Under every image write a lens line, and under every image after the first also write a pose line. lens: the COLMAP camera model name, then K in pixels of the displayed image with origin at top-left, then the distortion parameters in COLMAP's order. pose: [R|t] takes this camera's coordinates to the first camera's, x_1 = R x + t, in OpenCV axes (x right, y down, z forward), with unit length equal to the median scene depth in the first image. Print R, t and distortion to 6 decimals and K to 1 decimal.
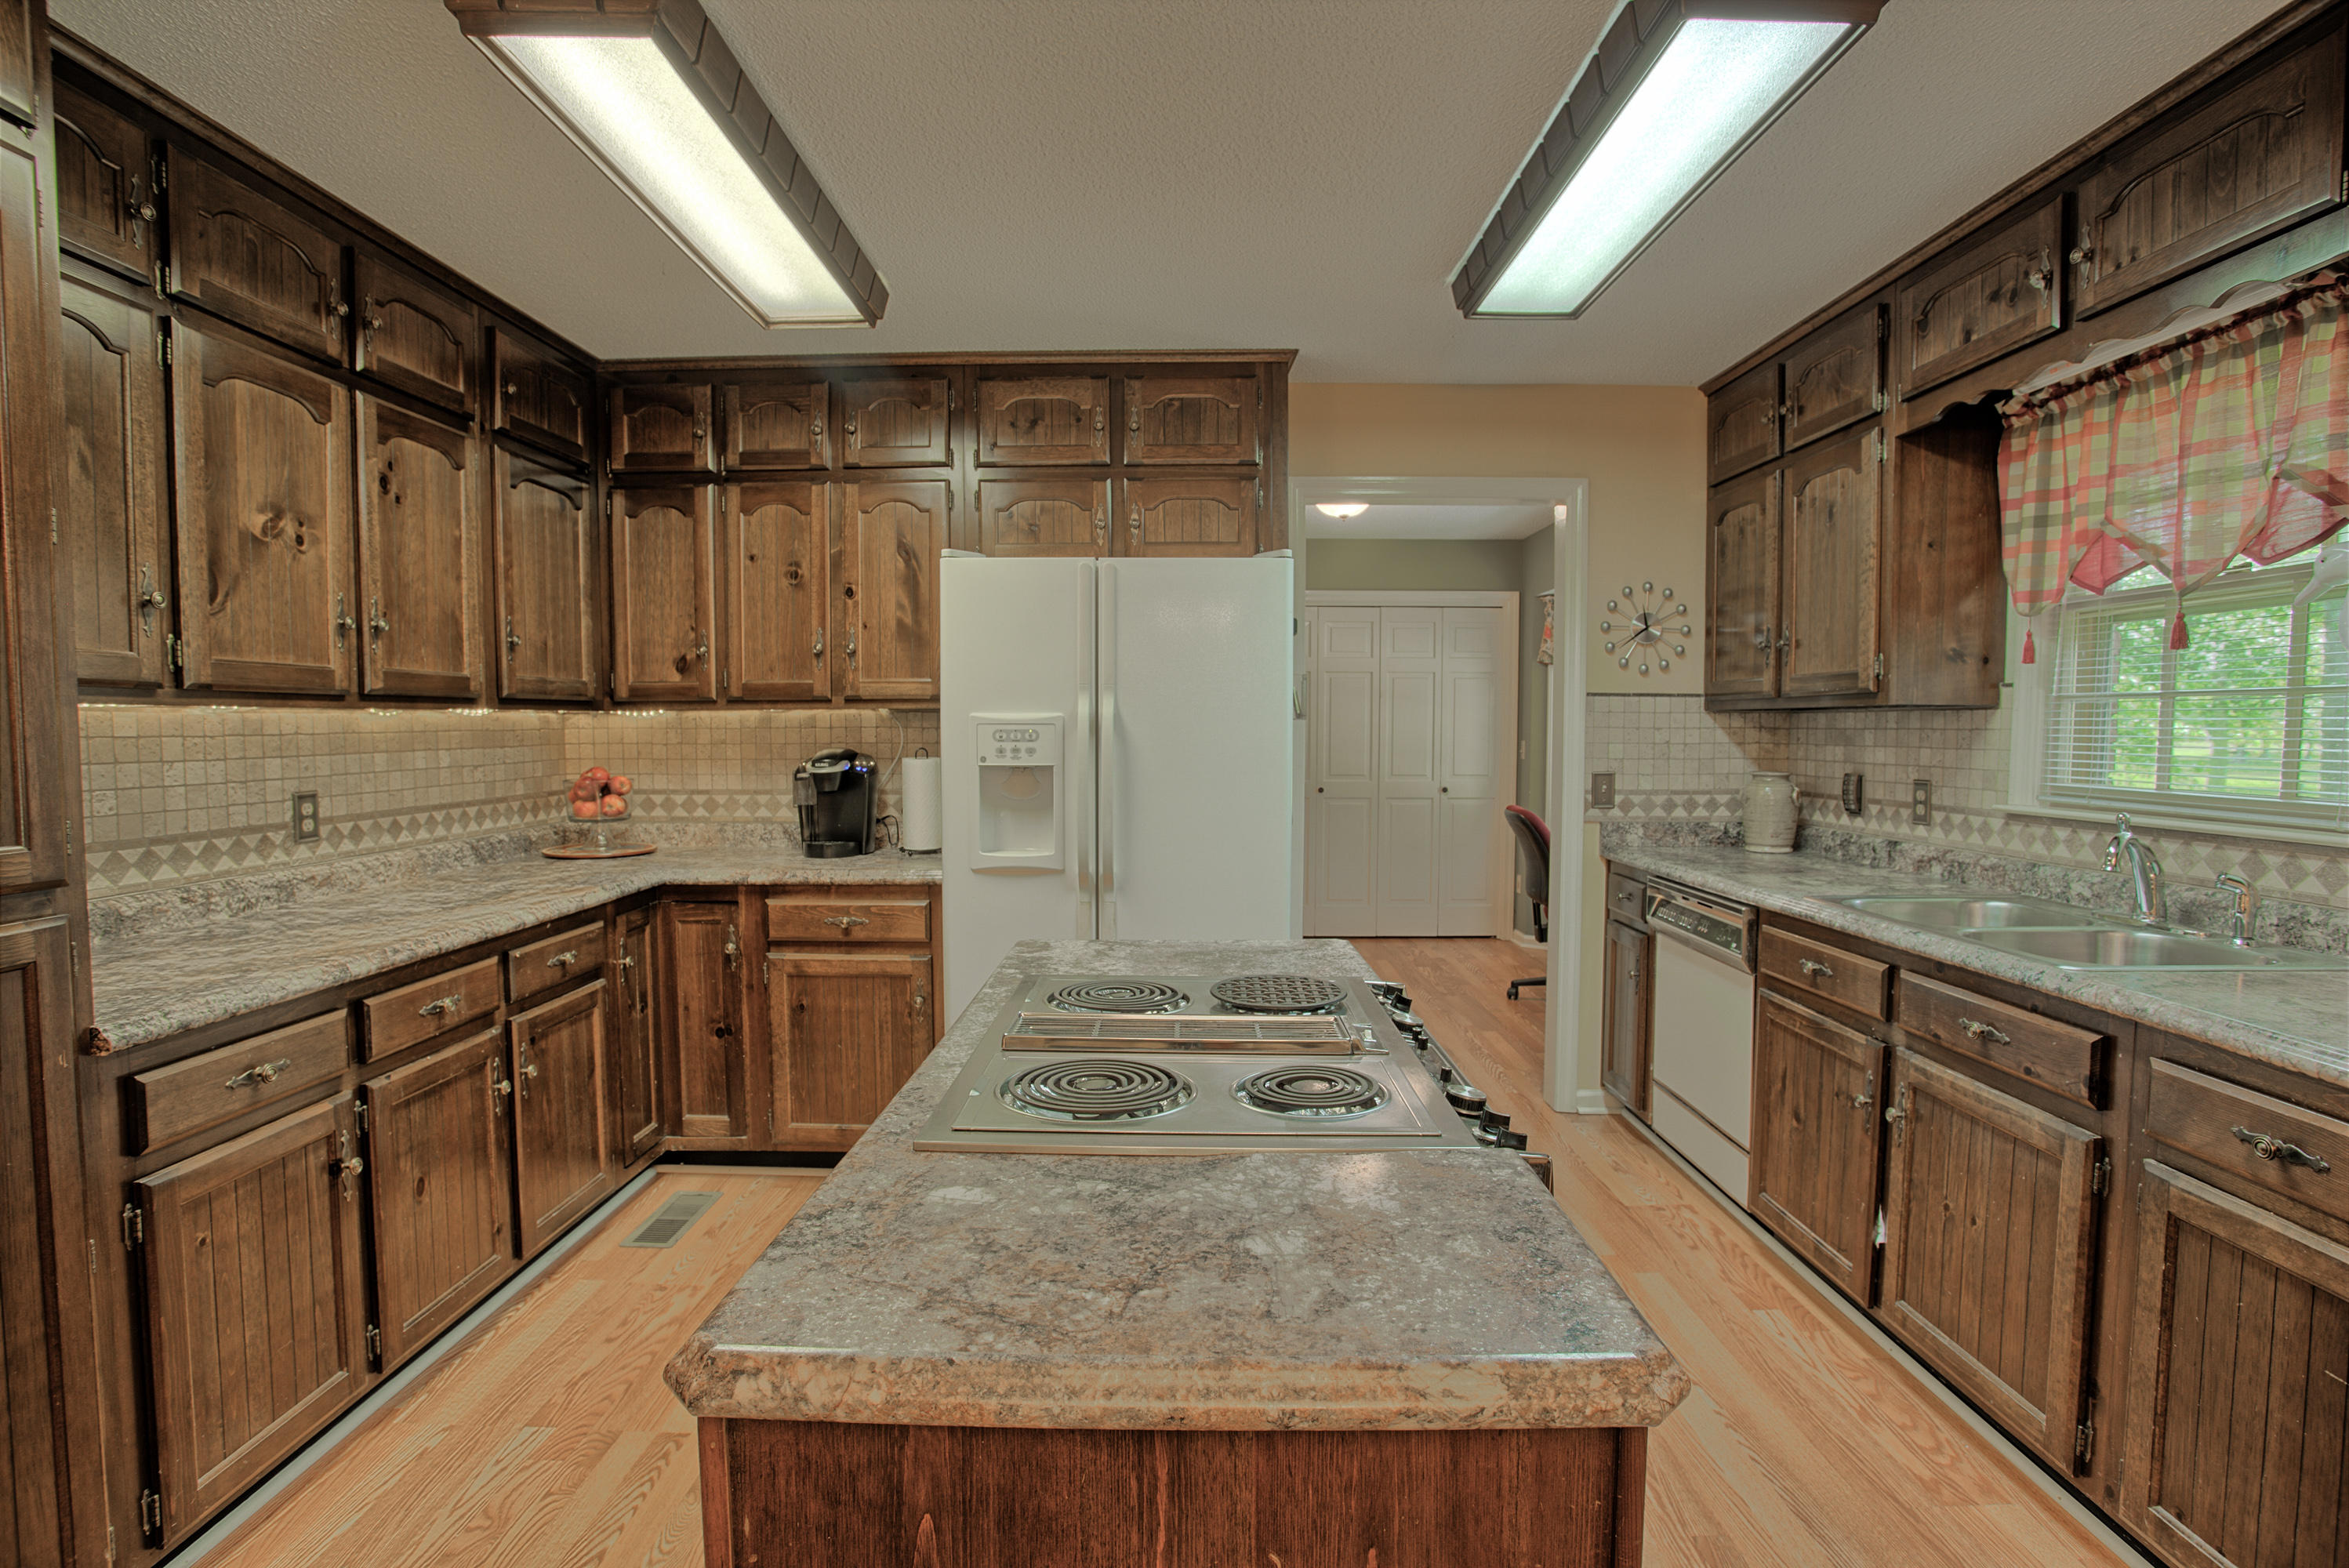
lens RADIAL K [[1134.8, 0, 1175.9], [0, 1134.8, 789.3], [0, 0, 1]] dist [-0.076395, 0.031220]
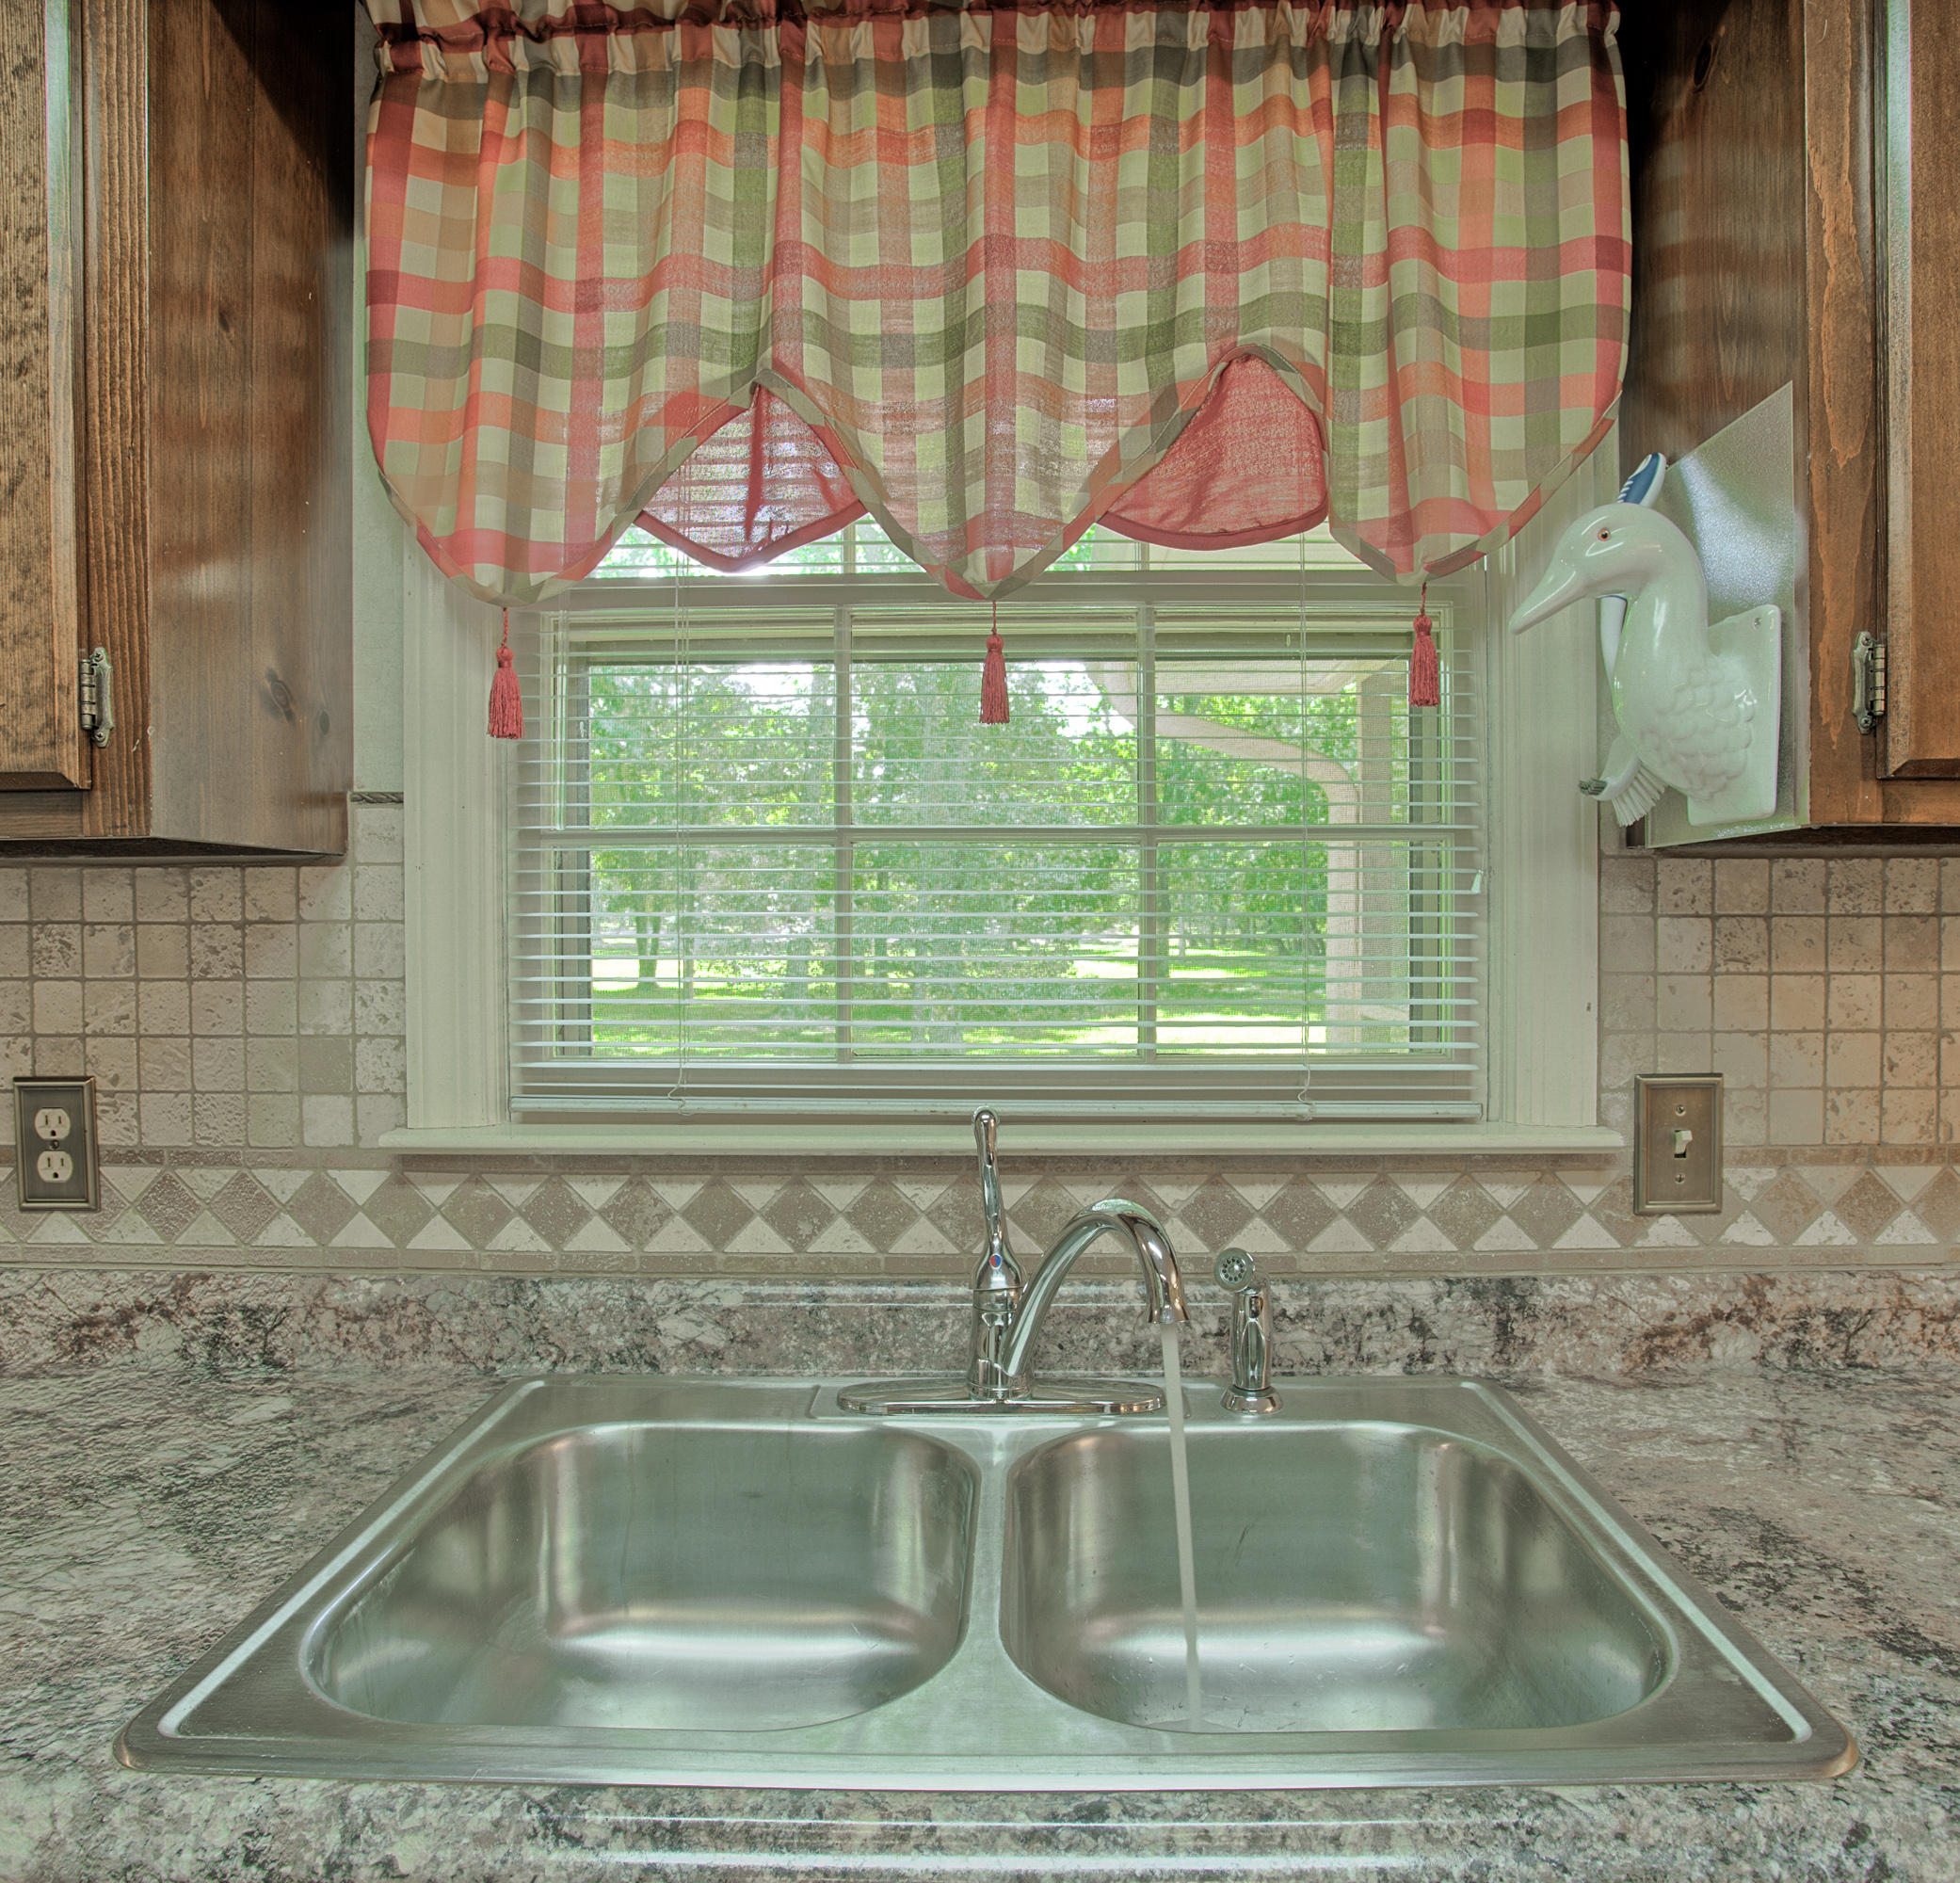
lens RADIAL K [[1337.8, 0, 980.0], [0, 1337.8, 941.5], [0, 0, 1]] dist [-0.090541, 0.047105]
pose [[0.015796, -0.028520, 0.999468, 0.302386], [0.059387, 0.997855, 0.027535, -0.044175], [-0.998110, 0.058920, 0.017456, 0.730821]]
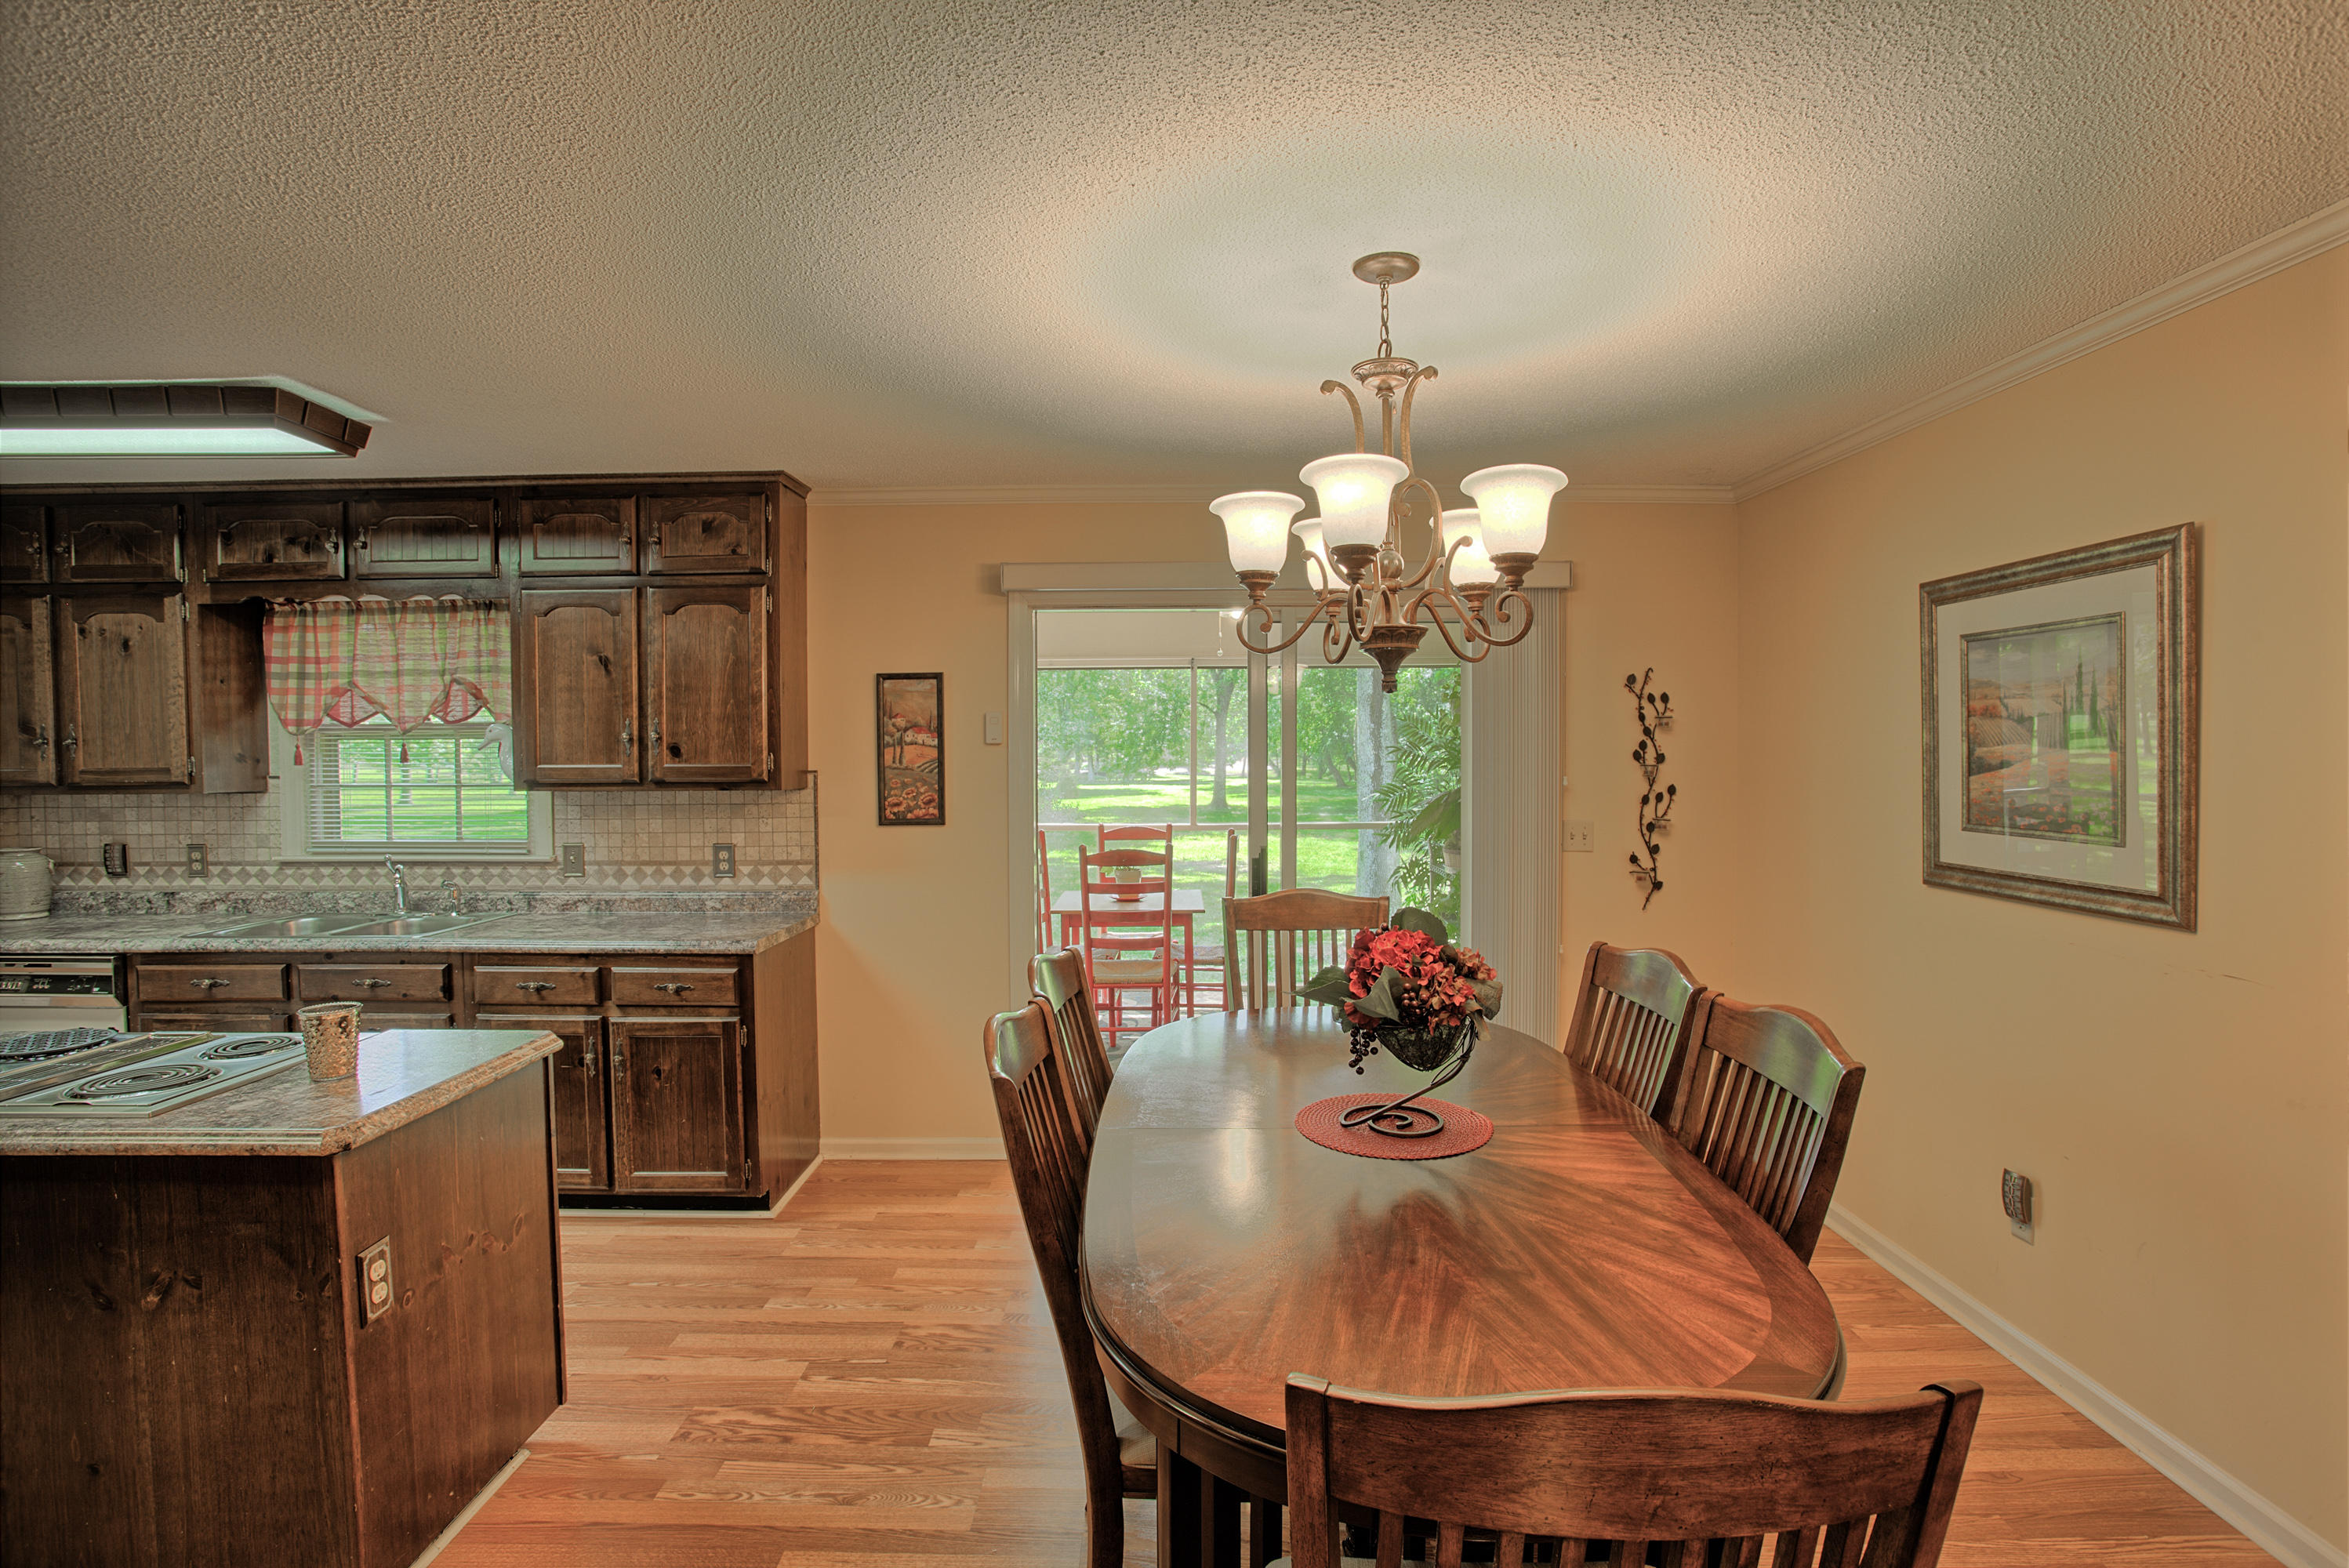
lens RADIAL K [[1134.8, 0, 1175.9], [0, 1134.8, 789.3], [0, 0, 1]] dist [-0.076395, 0.031220]
pose [[-0.005186, -0.034212, 0.999401, -0.687102], [0.059765, 0.997617, 0.034461, -0.051569], [-0.998199, 0.059908, -0.003129, -0.213584]]
